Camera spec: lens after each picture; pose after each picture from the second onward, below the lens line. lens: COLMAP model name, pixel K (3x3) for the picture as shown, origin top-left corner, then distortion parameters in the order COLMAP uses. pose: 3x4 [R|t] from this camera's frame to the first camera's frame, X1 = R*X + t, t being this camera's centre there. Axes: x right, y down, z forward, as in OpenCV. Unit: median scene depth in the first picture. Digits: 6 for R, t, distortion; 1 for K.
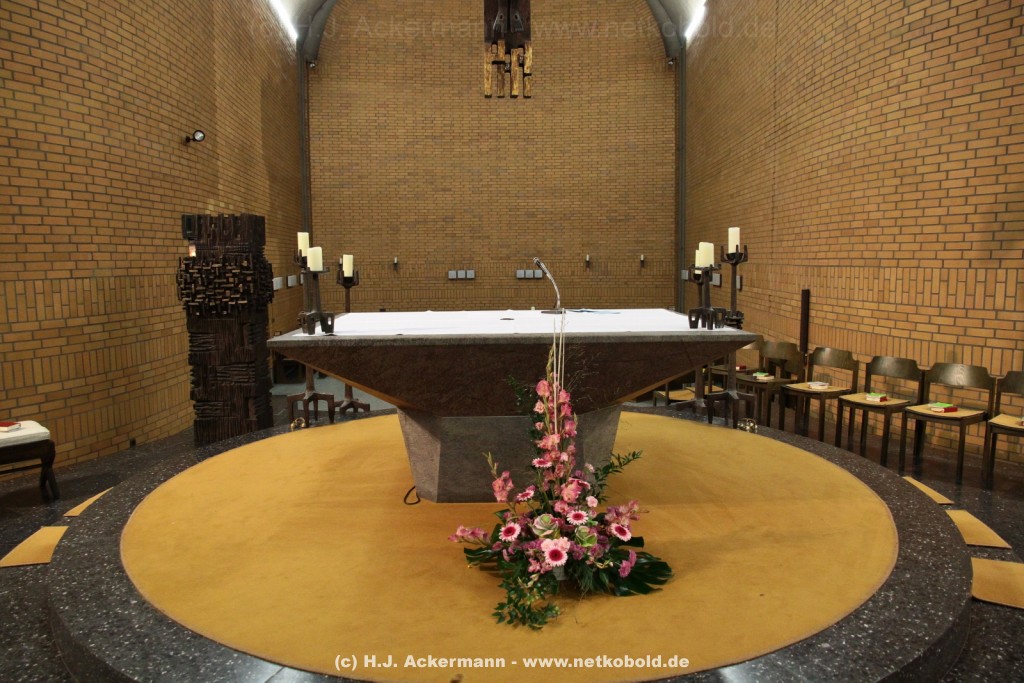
lens RADIAL K [[713.1, 0, 506.3], [0, 713.1, 334.9], [0, 0, 1]] dist [-0.113259, 0.087325]
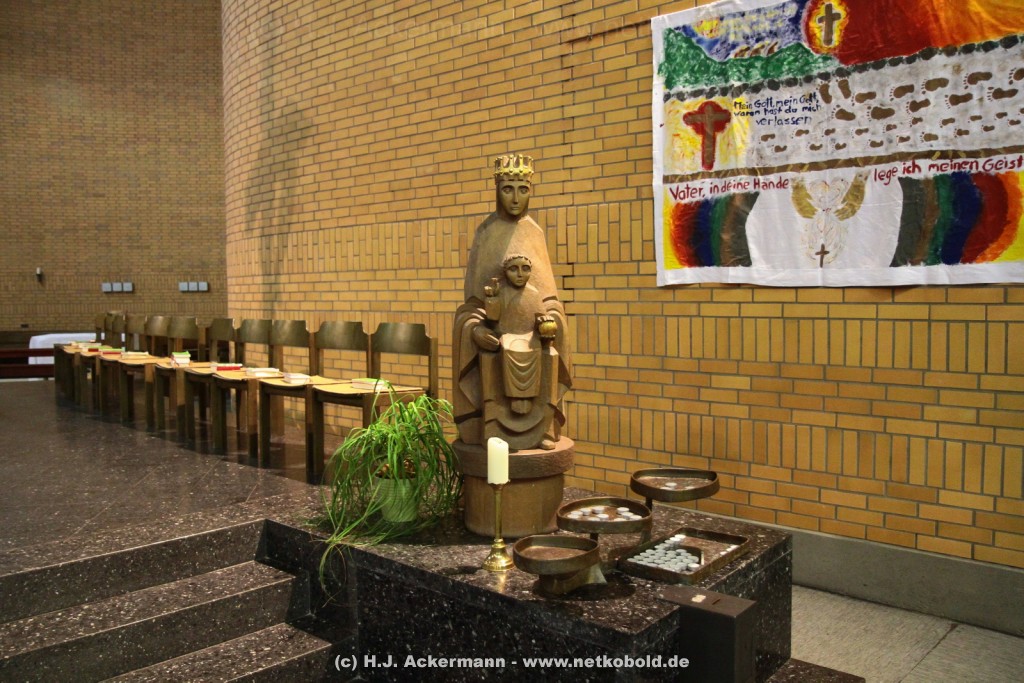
lens RADIAL K [[829.0, 0, 507.8], [0, 829.0, 345.5], [0, 0, 1]] dist [-0.094316, 0.113102]
pose [[0.990286, -0.006458, 0.138894, 0.744465], [0.012679, 0.998953, -0.043946, 0.111185], [-0.138465, 0.045280, 0.989332, -0.283695]]
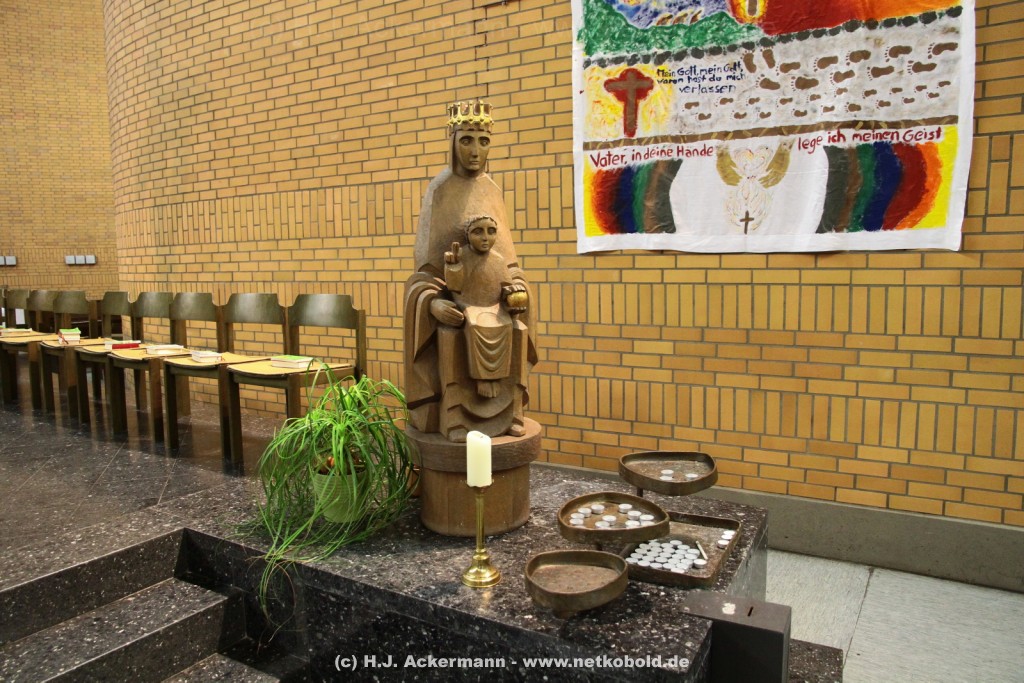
lens RADIAL K [[713.1, 0, 506.3], [0, 713.1, 334.9], [0, 0, 1]] dist [-0.113259, 0.087325]
pose [[0.947921, -0.036807, 0.316371, 0.717837], [0.038906, 0.999243, -0.000317, 0.100150], [-0.316120, 0.012609, 0.948636, -0.174097]]
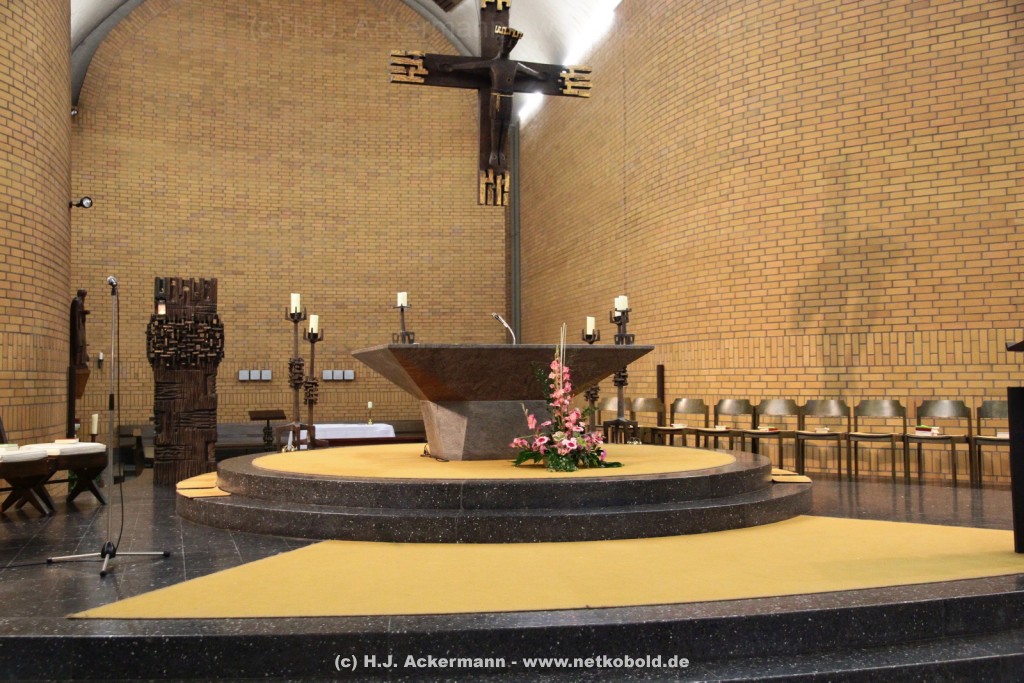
lens RADIAL K [[1045.2, 0, 505.0], [0, 1045.2, 333.2], [0, 0, 1]] dist [-0.000418, 0.164449]
pose [[0.960708, 0.016606, 0.277063, -0.310308], [0.026887, 0.987947, -0.152443, 0.150877], [-0.276255, 0.153902, 0.948682, -0.591950]]
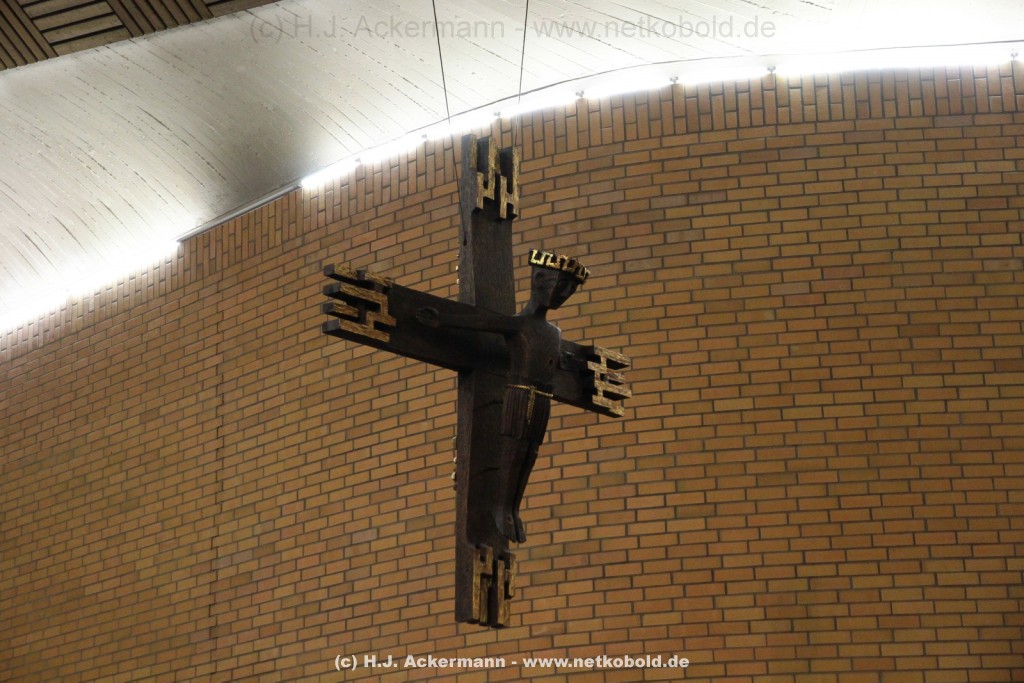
lens RADIAL K [[2150.5, 0, 498.1], [0, 2150.5, 341.8], [0, 0, 1]] dist [0.216632, 0.047497]
pose [[0.679911, 0.212086, 0.701955, -0.797720], [0.099838, 0.921574, -0.375144, 0.108425], [-0.726467, 0.325147, 0.605414, -0.209000]]
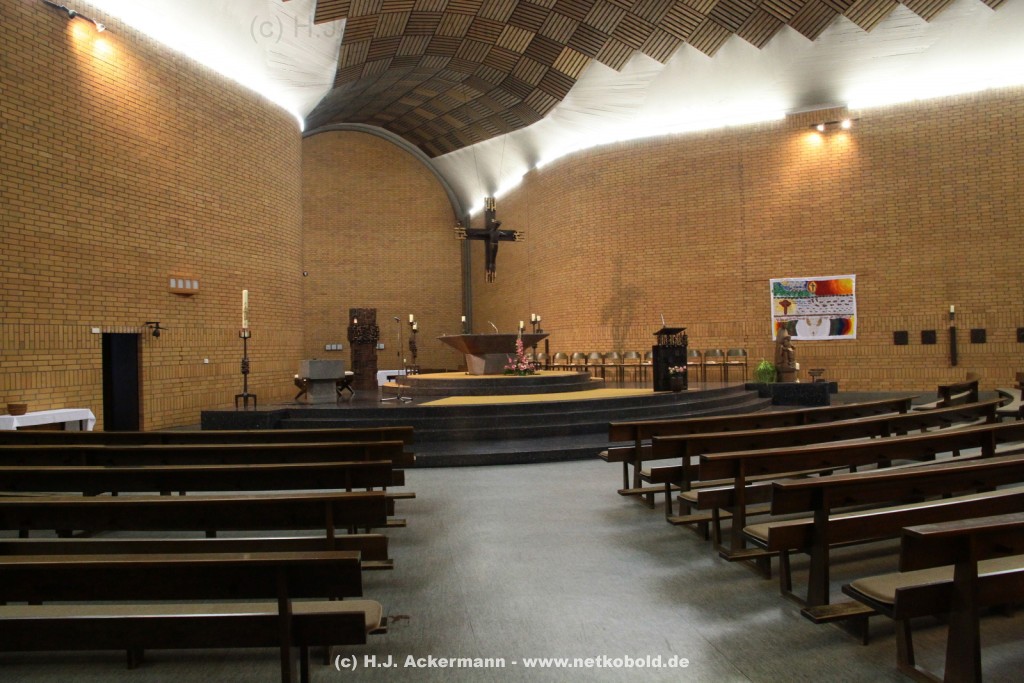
lens RADIAL K [[710.6, 0, 510.0], [0, 710.6, 330.3], [0, 0, 1]] dist [-0.111909, 0.089210]
pose [[0.921834, -0.001346, 0.387584, -0.792528], [0.055511, 0.990143, -0.128590, 0.258909], [-0.383590, 0.140053, 0.912822, -1.492858]]
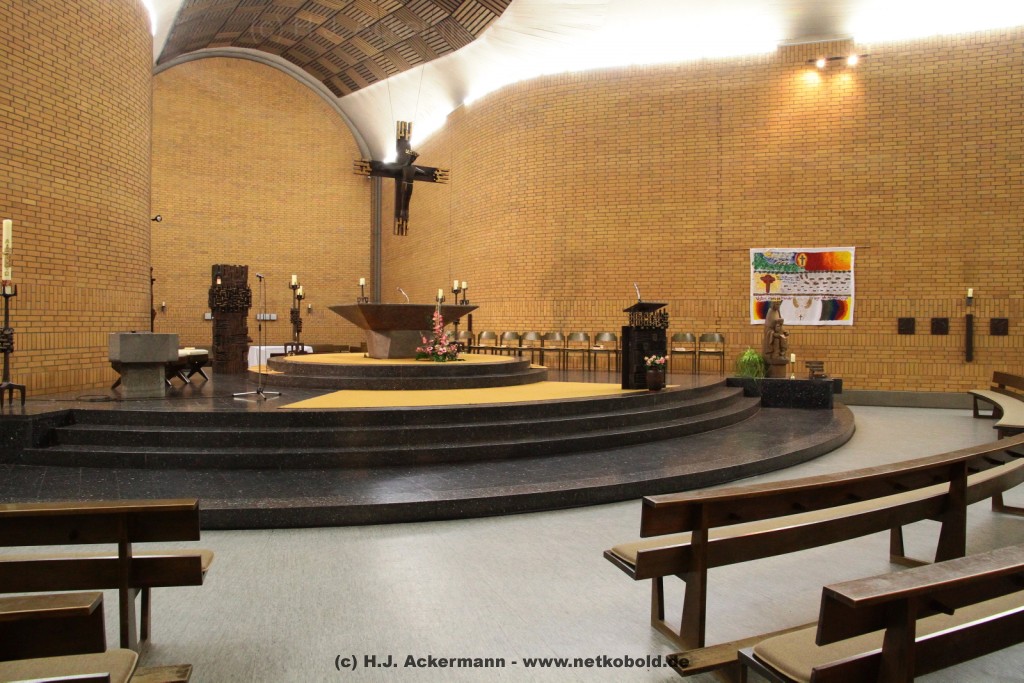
lens RADIAL K [[710.6, 0, 510.0], [0, 710.6, 330.3], [0, 0, 1]] dist [-0.111909, 0.089210]
pose [[0.868655, 0.010925, 0.495297, -0.587703], [0.038552, 0.995235, -0.089565, 0.202310], [-0.493916, 0.096895, 0.864094, -1.006211]]
